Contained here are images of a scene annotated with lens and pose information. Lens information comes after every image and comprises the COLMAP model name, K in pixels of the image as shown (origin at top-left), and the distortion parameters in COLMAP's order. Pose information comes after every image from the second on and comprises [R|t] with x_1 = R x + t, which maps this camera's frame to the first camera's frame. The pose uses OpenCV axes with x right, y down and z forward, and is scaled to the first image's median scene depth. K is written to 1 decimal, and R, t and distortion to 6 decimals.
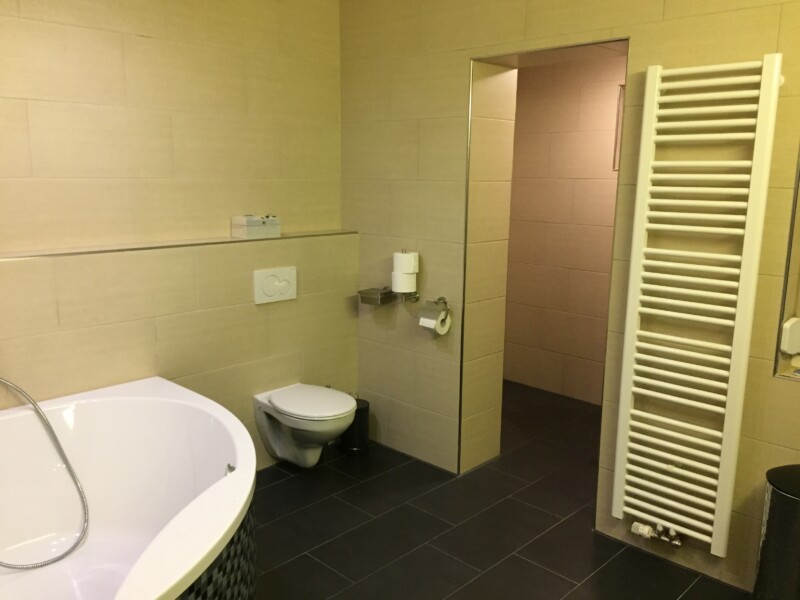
lens RADIAL K [[680.0, 0, 396.6], [0, 680.0, 300.6], [0, 0, 1]] dist [0.090054, -0.101977]
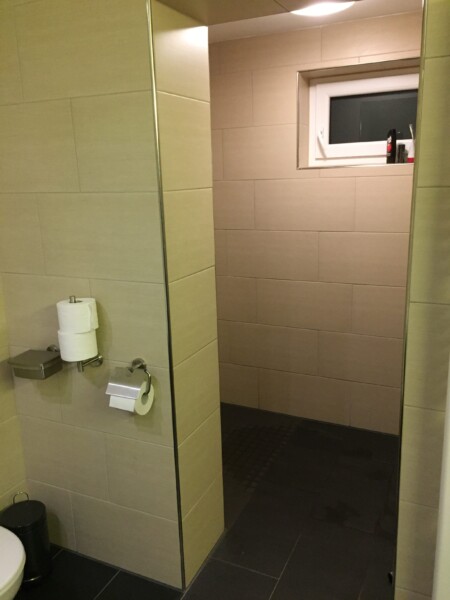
lens RADIAL K [[510.0, 0, 225.0], [0, 510.0, 300.0], [0, 0, 1]] dist [0.090054, -0.101977]
pose [[0.946122, -0.119186, 0.301078, 0.000465], [0.103719, 0.992354, 0.066909, -0.090330], [-0.306751, -0.032076, 0.951249, 0.467051]]
